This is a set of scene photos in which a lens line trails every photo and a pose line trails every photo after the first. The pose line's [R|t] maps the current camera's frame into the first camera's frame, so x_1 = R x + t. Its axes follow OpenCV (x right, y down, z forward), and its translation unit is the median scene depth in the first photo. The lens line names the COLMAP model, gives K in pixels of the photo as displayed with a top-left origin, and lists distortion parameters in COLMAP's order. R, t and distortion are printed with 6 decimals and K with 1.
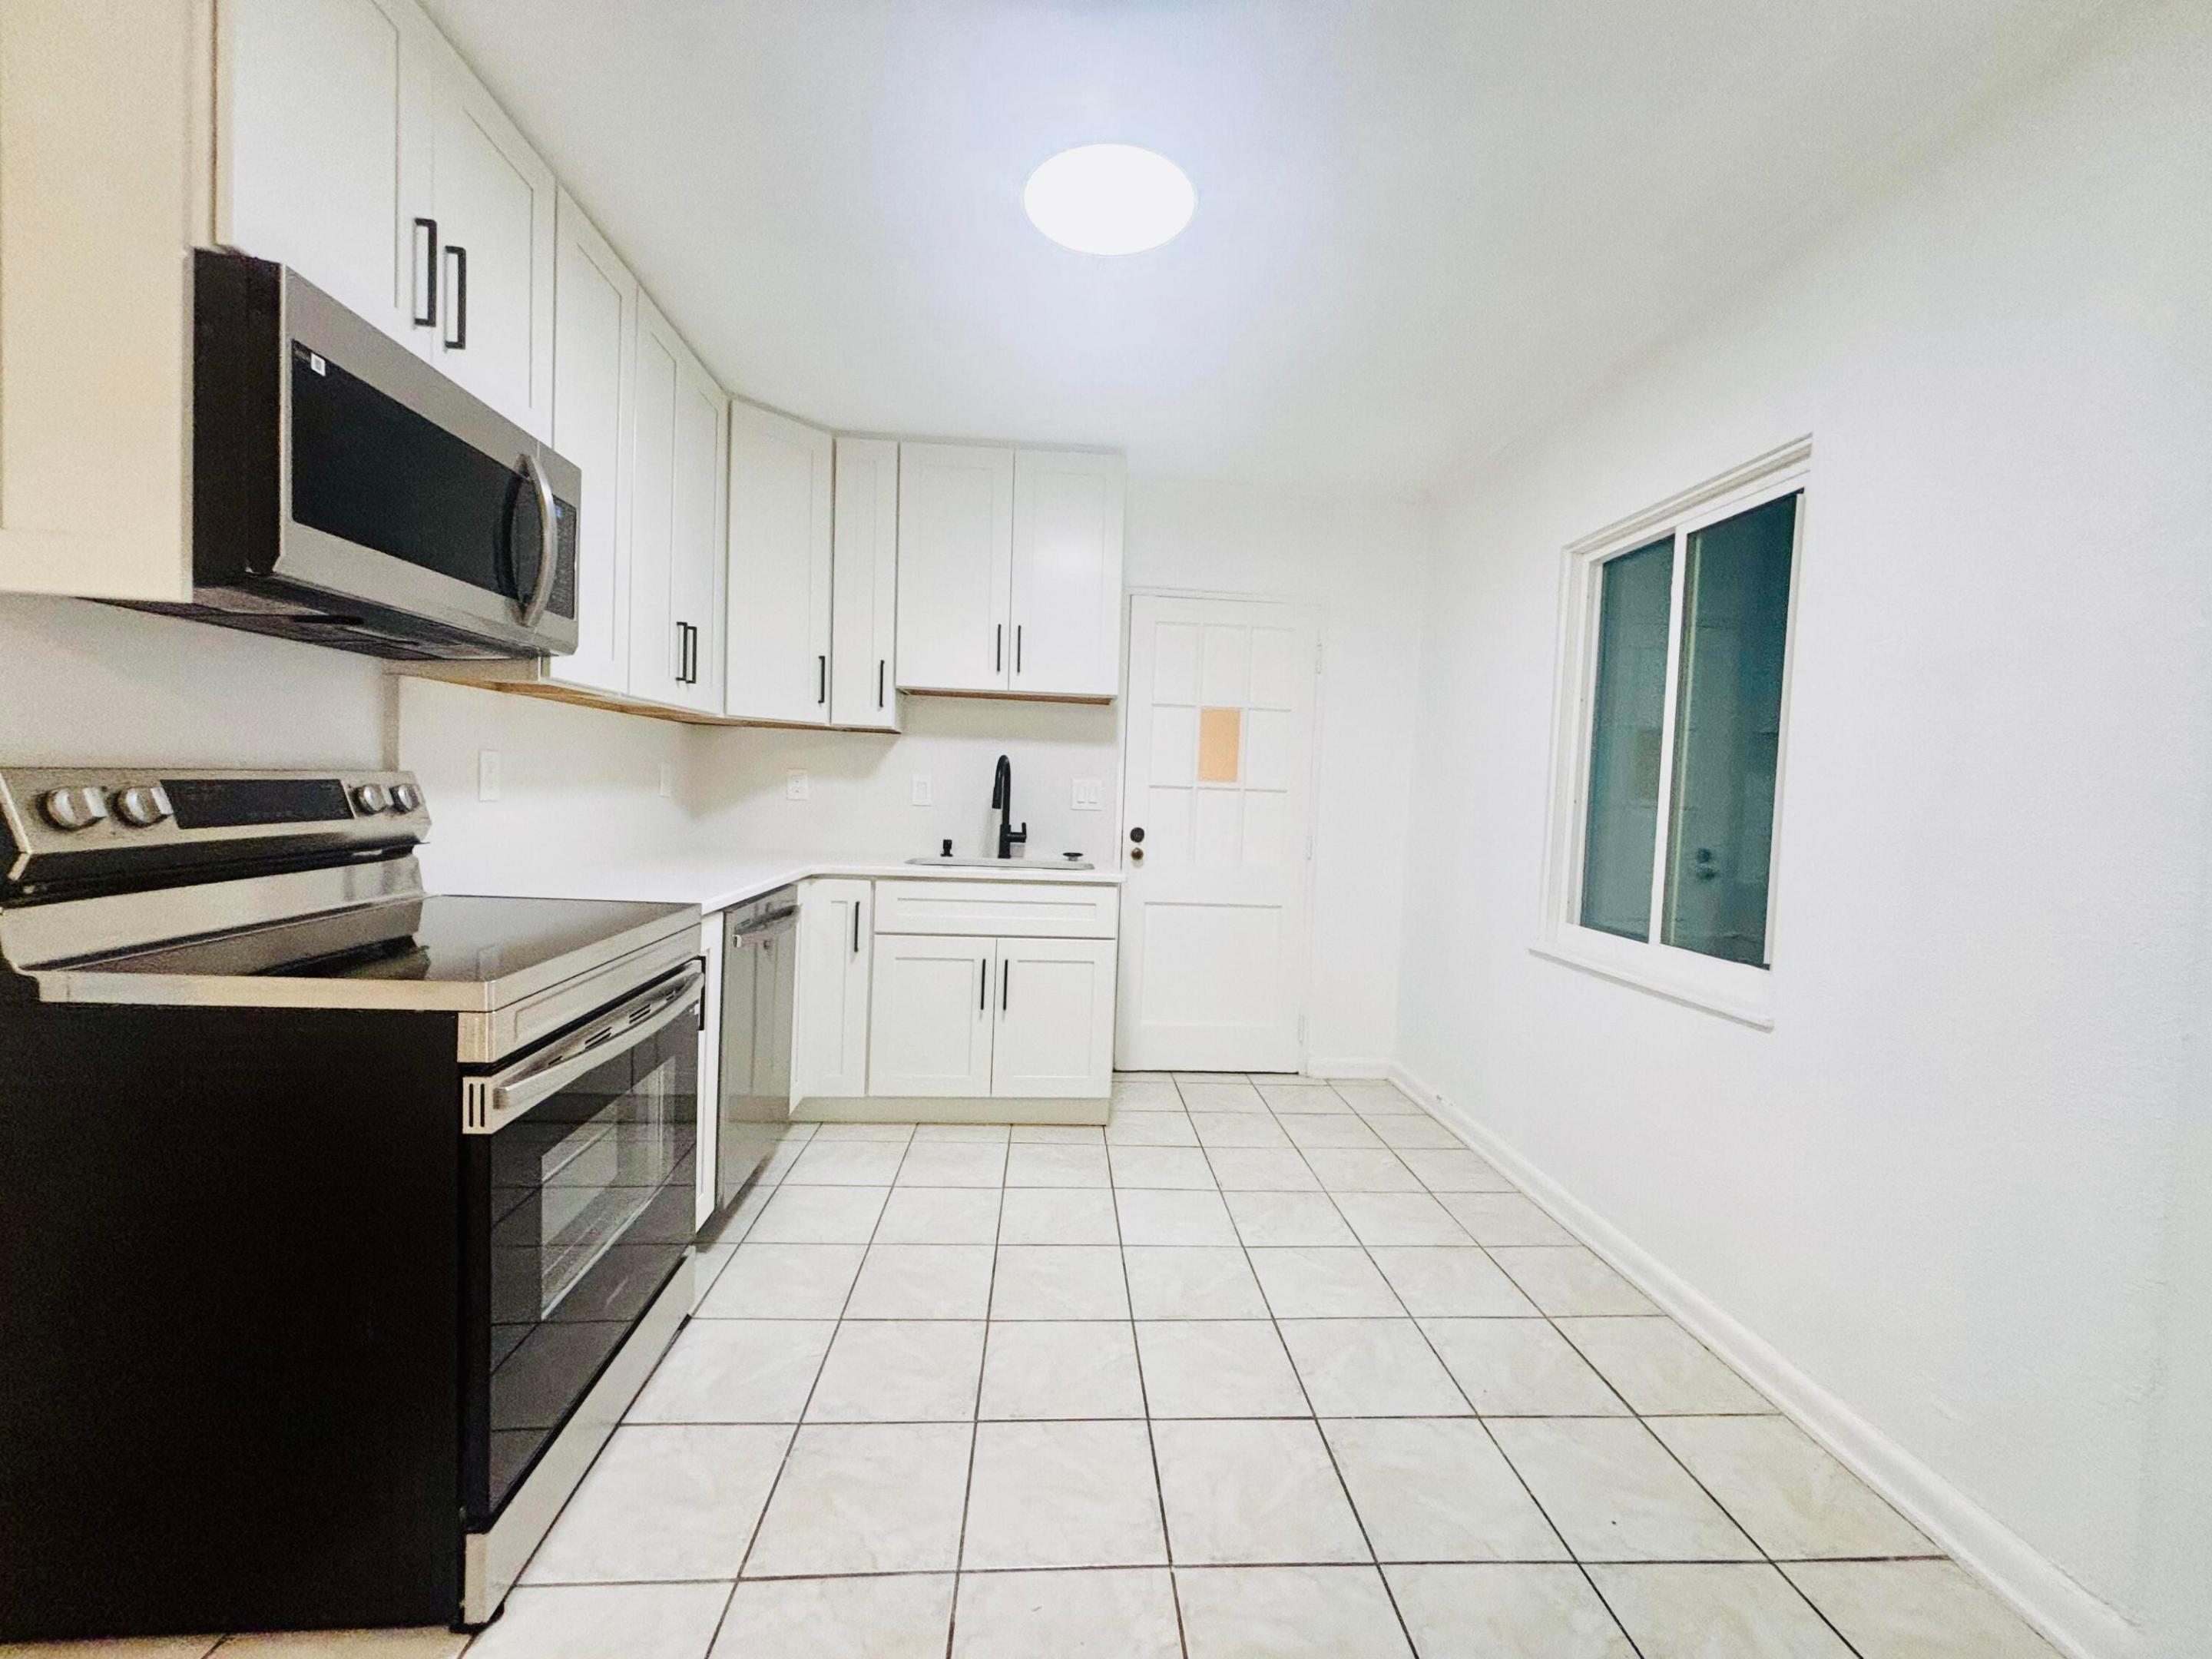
lens RADIAL K [[889.4, 0, 1106.0], [0, 889.4, 829.5], [0, 0, 1]] dist [0.000459, 0.000077]
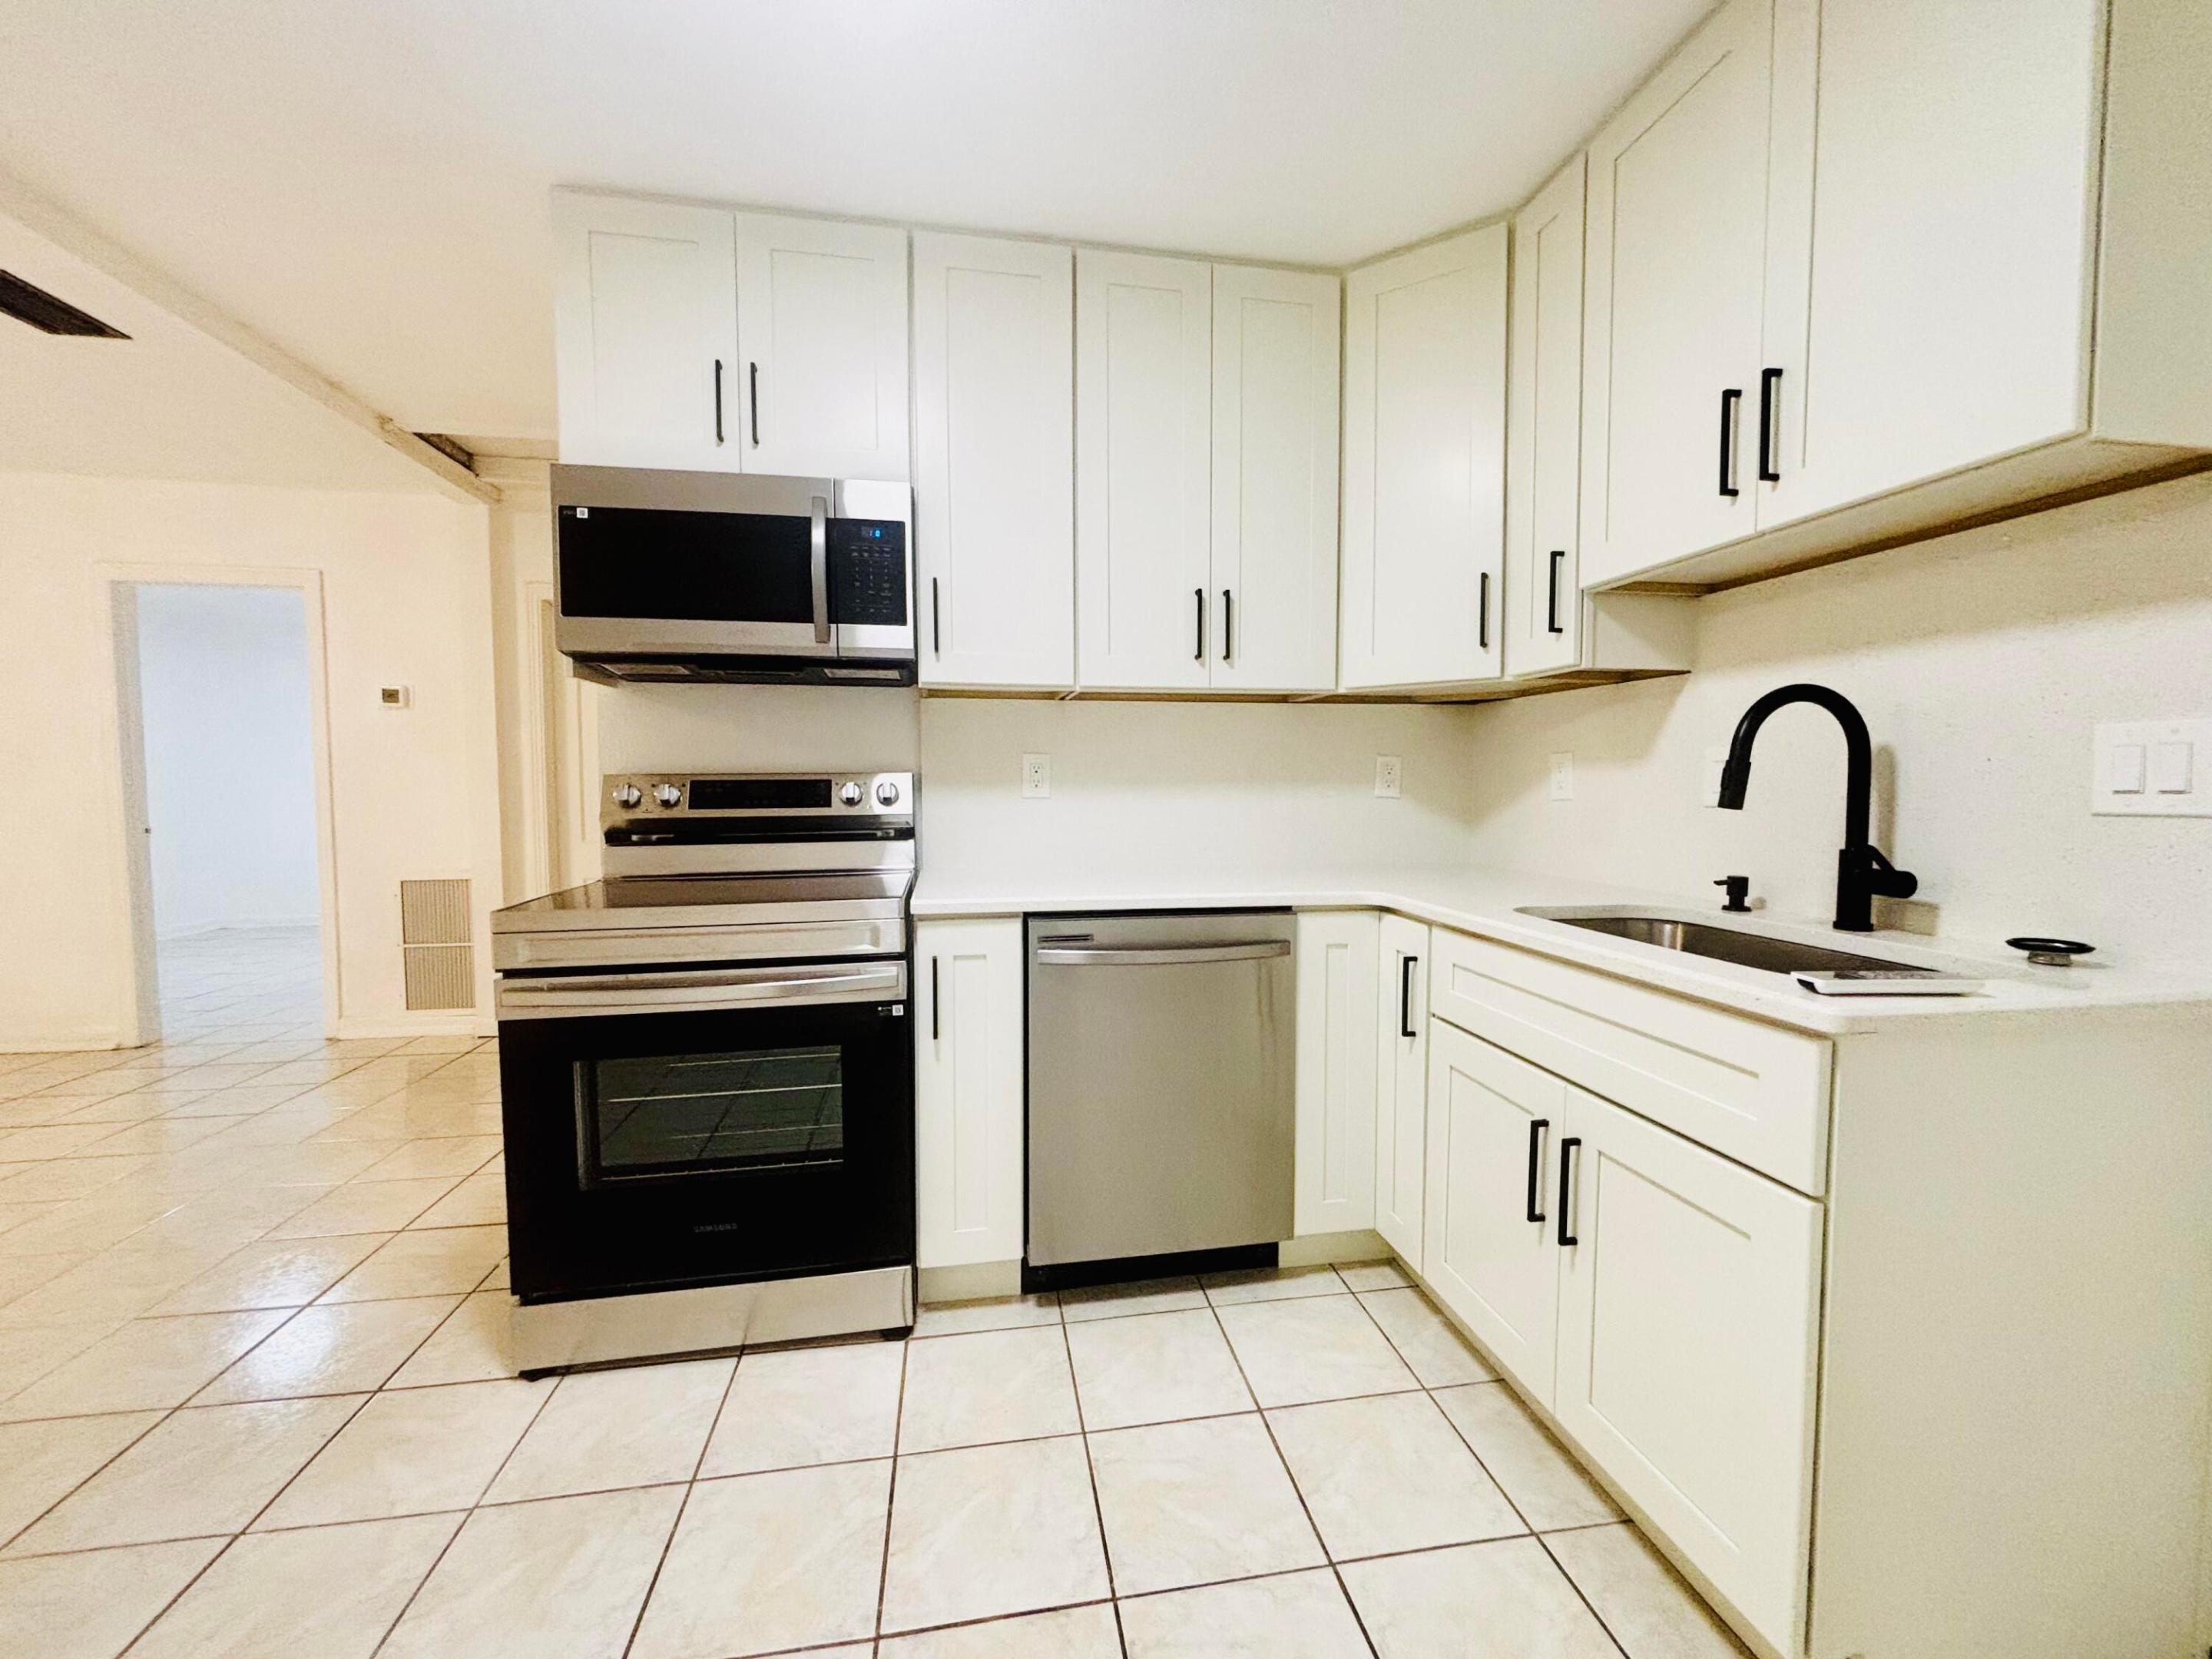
lens RADIAL K [[889.4, 0, 1106.0], [0, 889.4, 829.5], [0, 0, 1]] dist [0.000459, 0.000077]
pose [[0.099953, 0.014491, -0.994887, 0.313813], [-0.041640, 0.999079, 0.010368, -0.005059], [0.994120, 0.040391, 0.100464, 0.706221]]
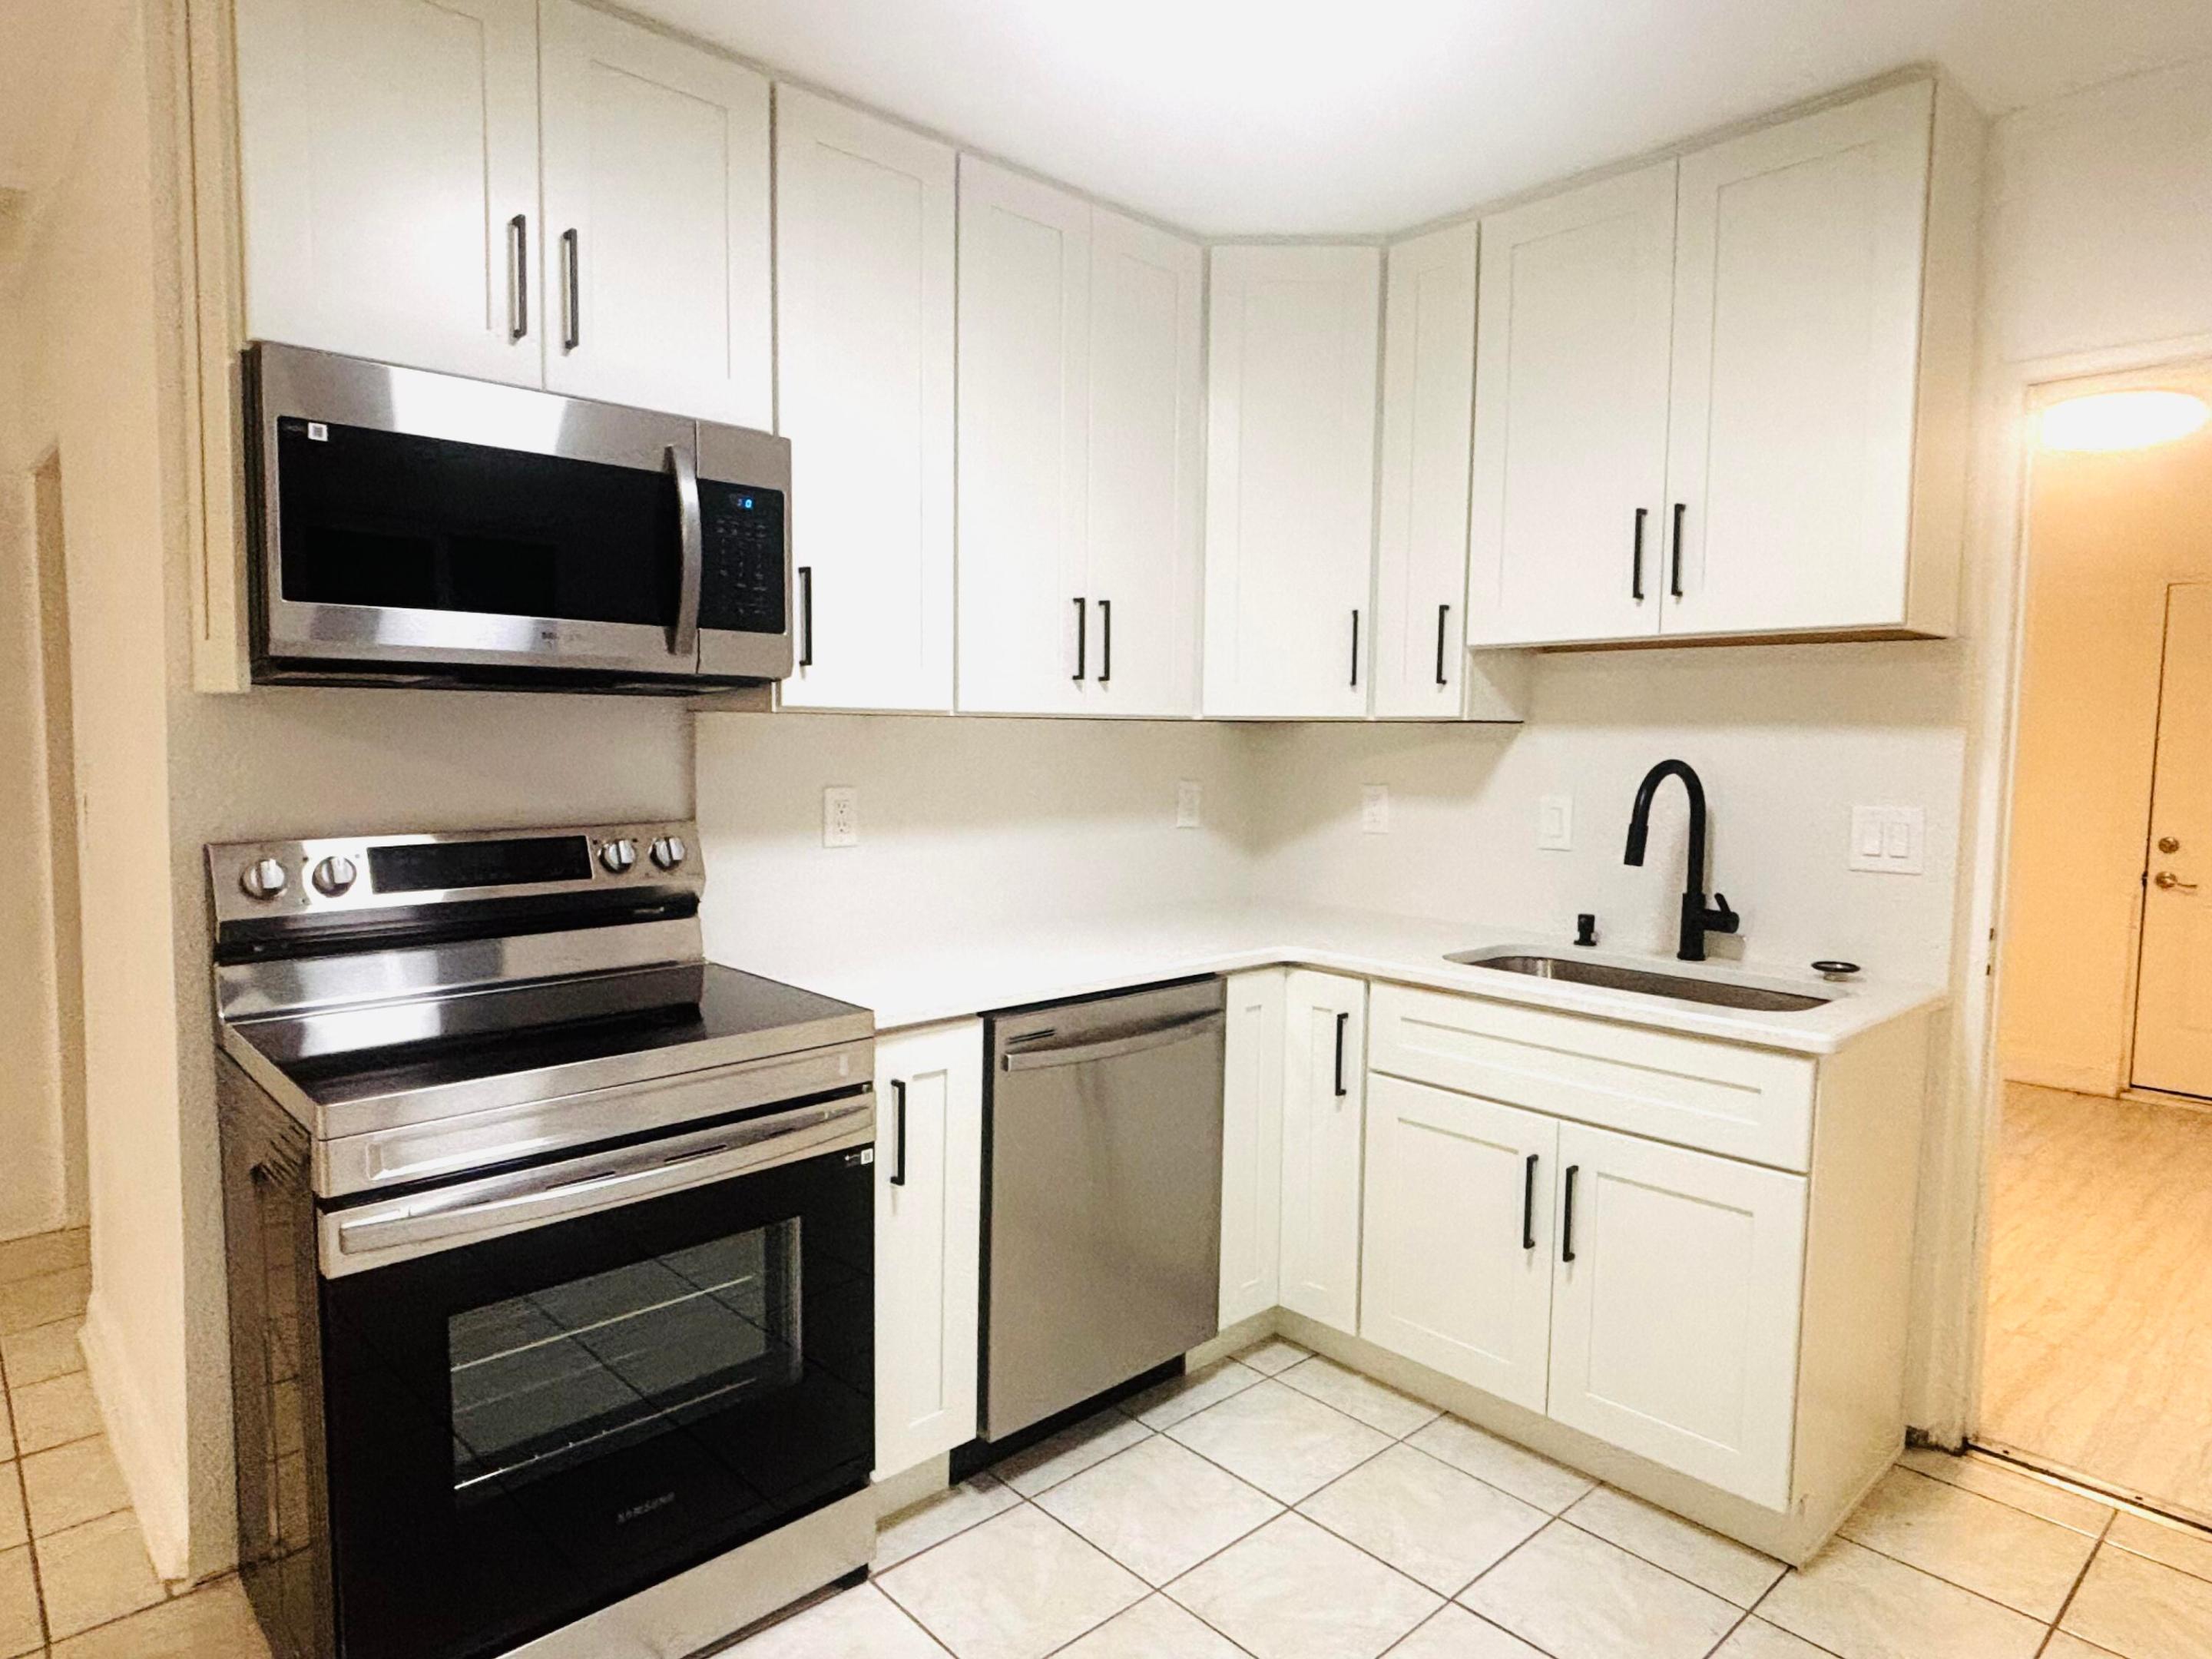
lens RADIAL K [[1306.9, 0, 1106.0], [0, 1306.9, 829.5], [0, 0, 1]] dist [0.004661, -0.001944]
pose [[0.630027, 0.027885, -0.776072, 0.301594], [-0.024832, 0.999567, 0.015756, -0.053233], [0.776176, 0.009345, 0.630447, 0.304286]]
